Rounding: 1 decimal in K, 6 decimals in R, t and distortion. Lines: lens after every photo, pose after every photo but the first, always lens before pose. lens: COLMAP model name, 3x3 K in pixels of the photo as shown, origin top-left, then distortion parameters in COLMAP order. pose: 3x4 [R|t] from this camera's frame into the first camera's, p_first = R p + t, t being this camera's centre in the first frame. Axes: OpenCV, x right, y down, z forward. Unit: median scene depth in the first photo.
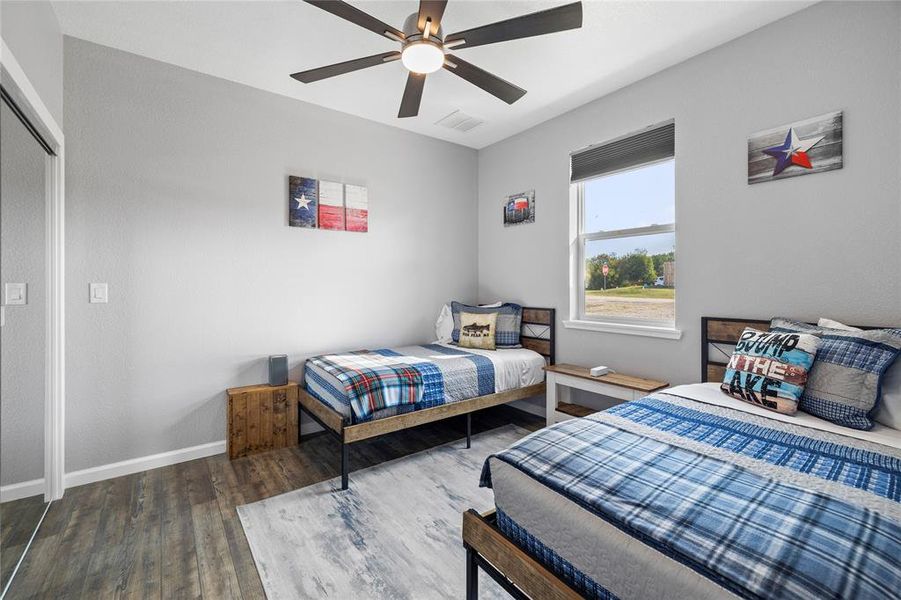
lens RADIAL K [[385.0, 0, 451.8], [0, 385.0, 293.5], [0, 0, 1]] dist [0.002982, 0.000265]
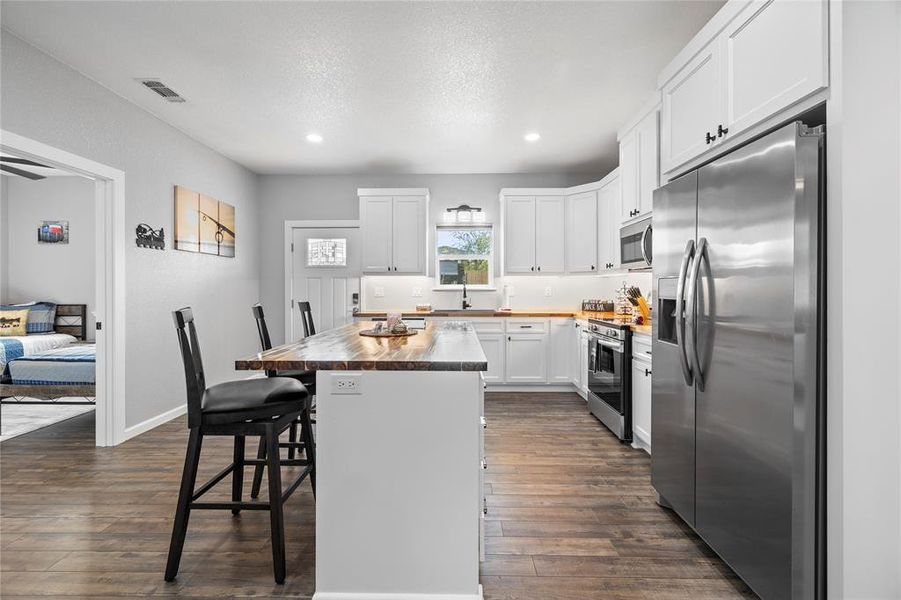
lens RADIAL K [[385.0, 0, 453.5], [0, 385.0, 293.2], [0, 0, 1]] dist [0.002982, 0.000265]
pose [[0.617193, -0.004561, 0.786799, -0.029175], [0.009014, 0.999959, -0.001274, 0.009496], [-0.786760, 0.007878, 0.617208, -0.996907]]
